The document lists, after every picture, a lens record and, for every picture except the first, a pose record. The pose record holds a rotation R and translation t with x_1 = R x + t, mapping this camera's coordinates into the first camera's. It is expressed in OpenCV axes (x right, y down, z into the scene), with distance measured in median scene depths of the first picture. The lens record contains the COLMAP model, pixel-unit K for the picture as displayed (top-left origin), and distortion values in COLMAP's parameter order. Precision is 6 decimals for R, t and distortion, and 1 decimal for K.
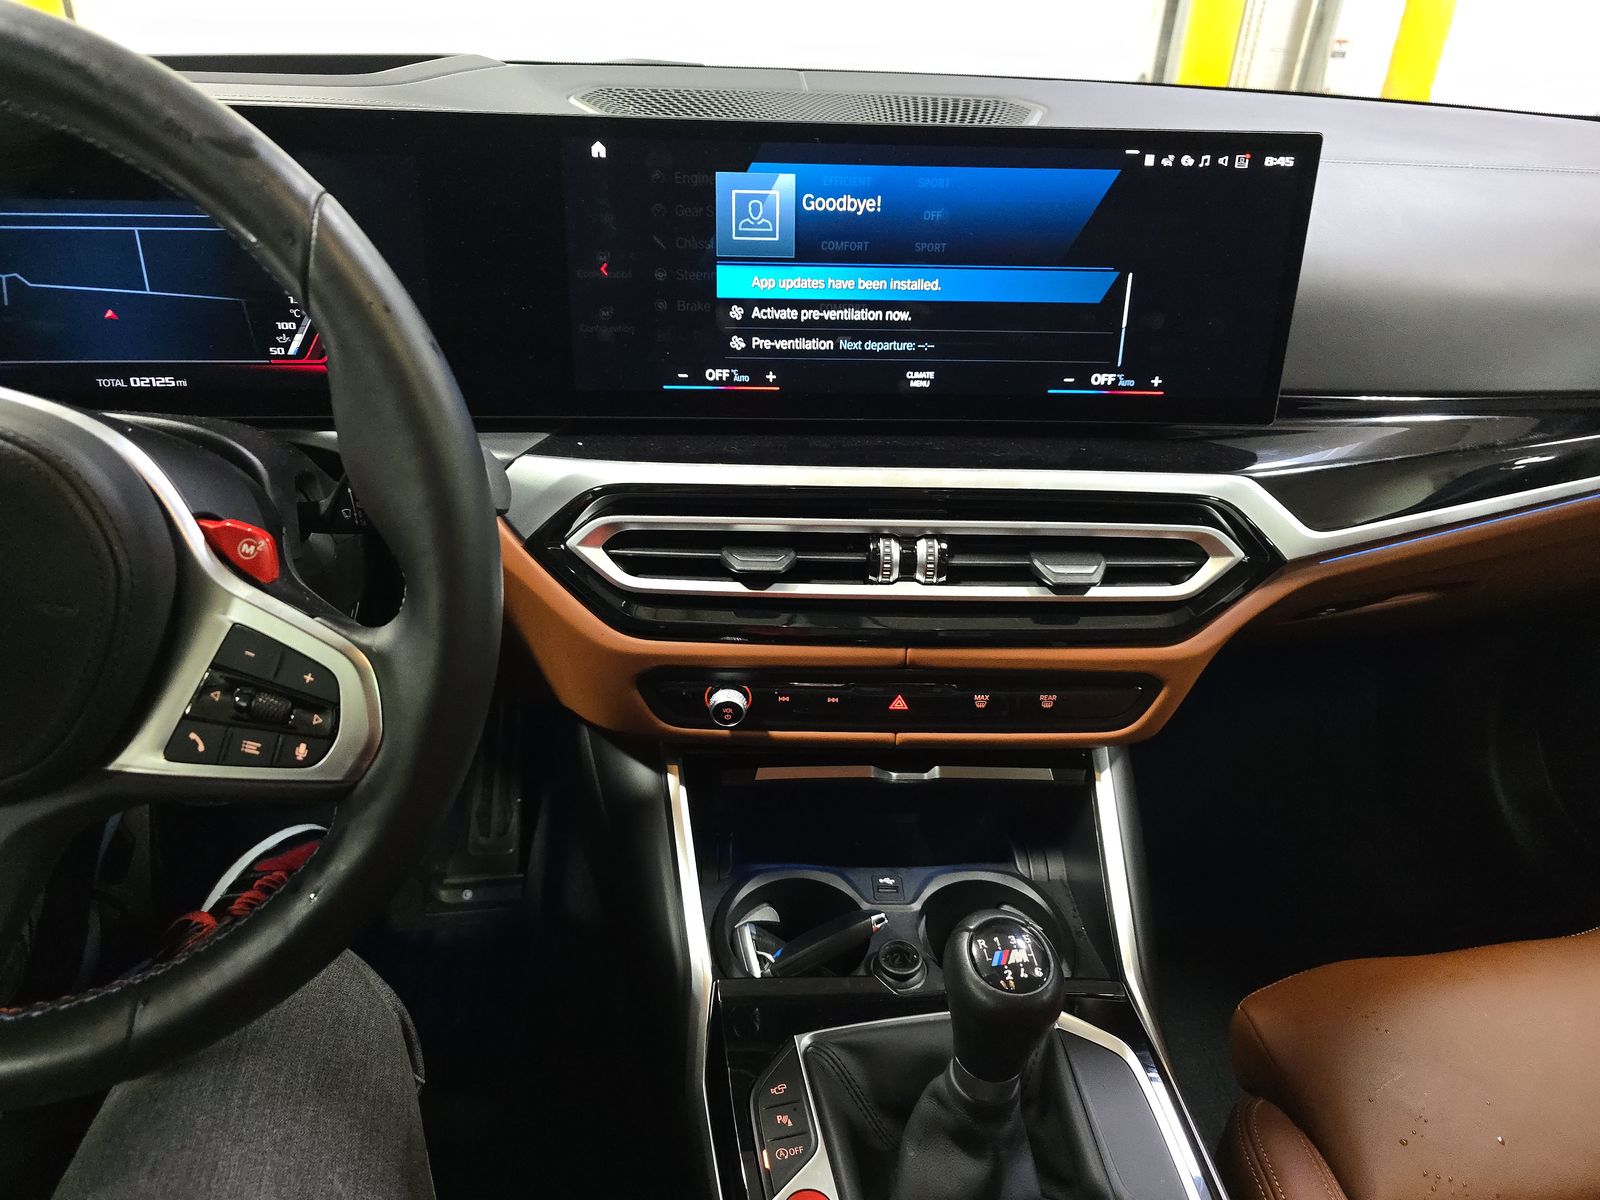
lens RADIAL K [[1050.5, 0, 800.0], [0, 1050.5, 600.0], [0, 0, 1]] dist [0.056343, -0.001970]
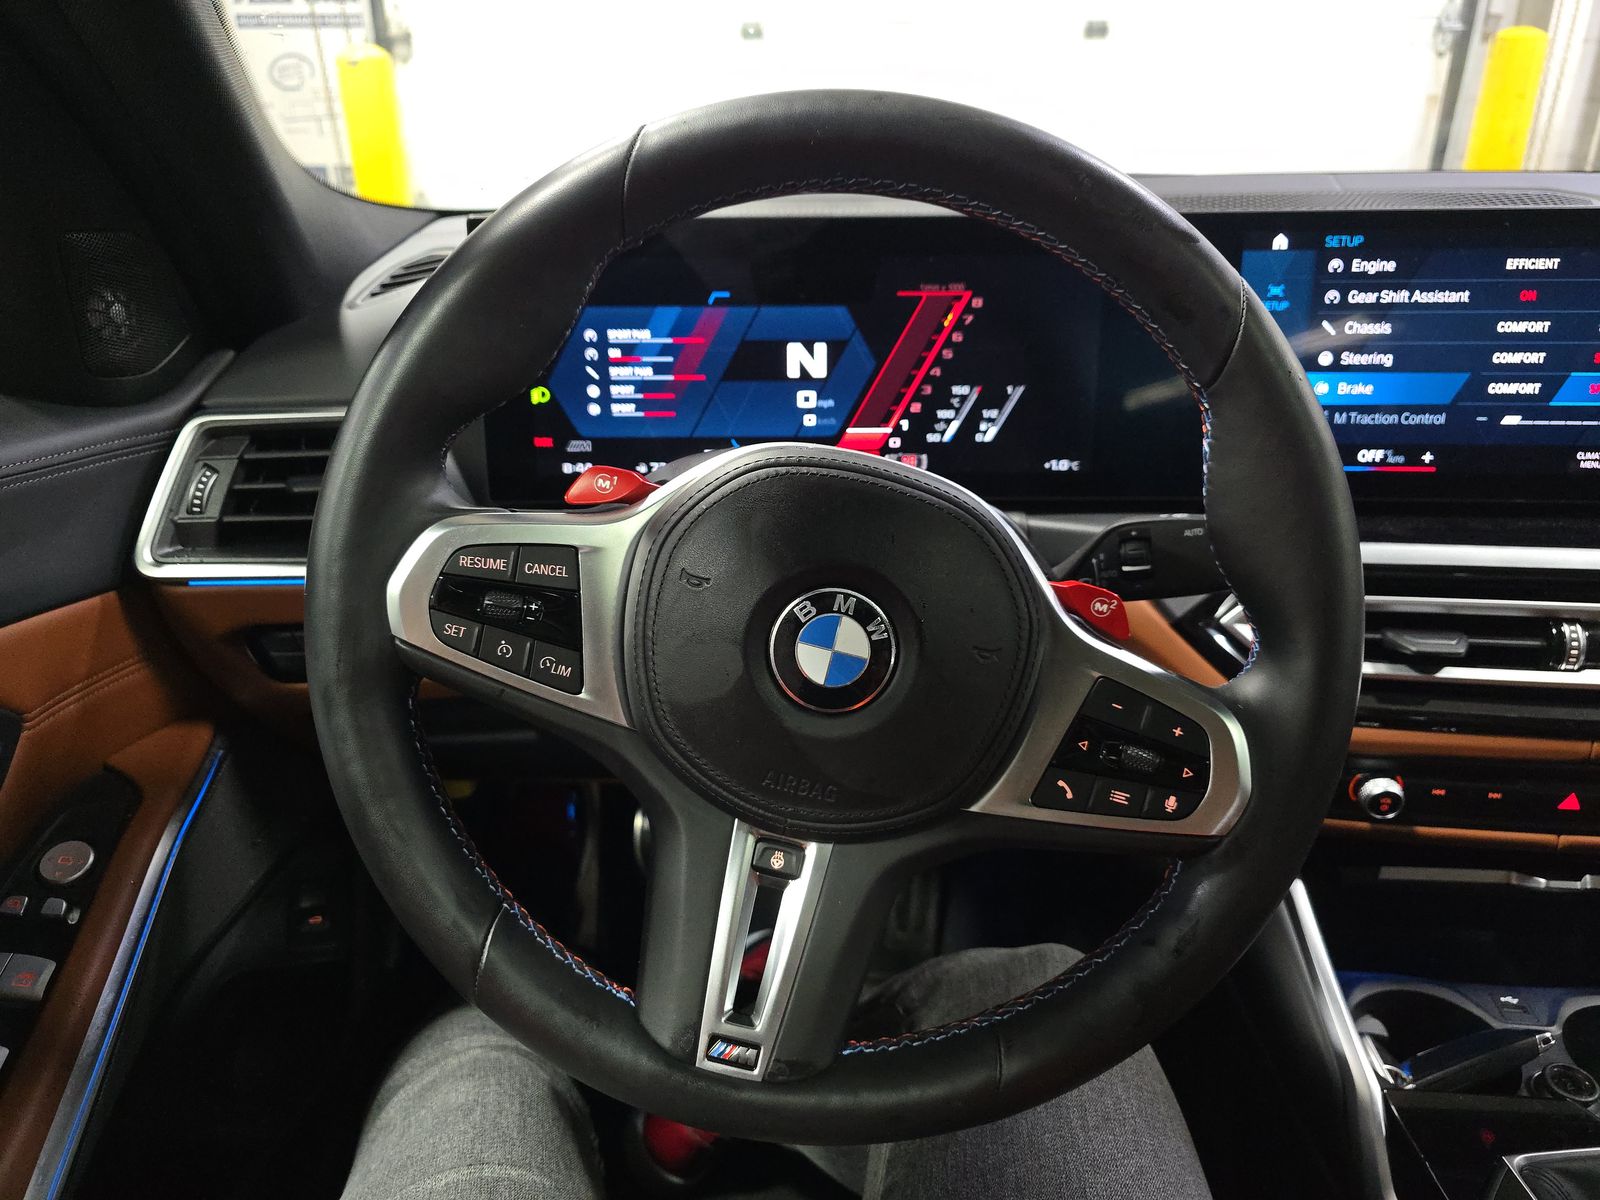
lens RADIAL K [[1072.0, 0, 800.0], [0, 1072.0, 600.0], [0, 0, 1]] dist [-0.005056, -0.004447]
pose [[0.985662, 0.019073, -0.167649, -0.440650], [-0.036816, 0.993961, -0.103375, 0.045393], [0.164664, 0.108065, 0.980412, -0.059546]]
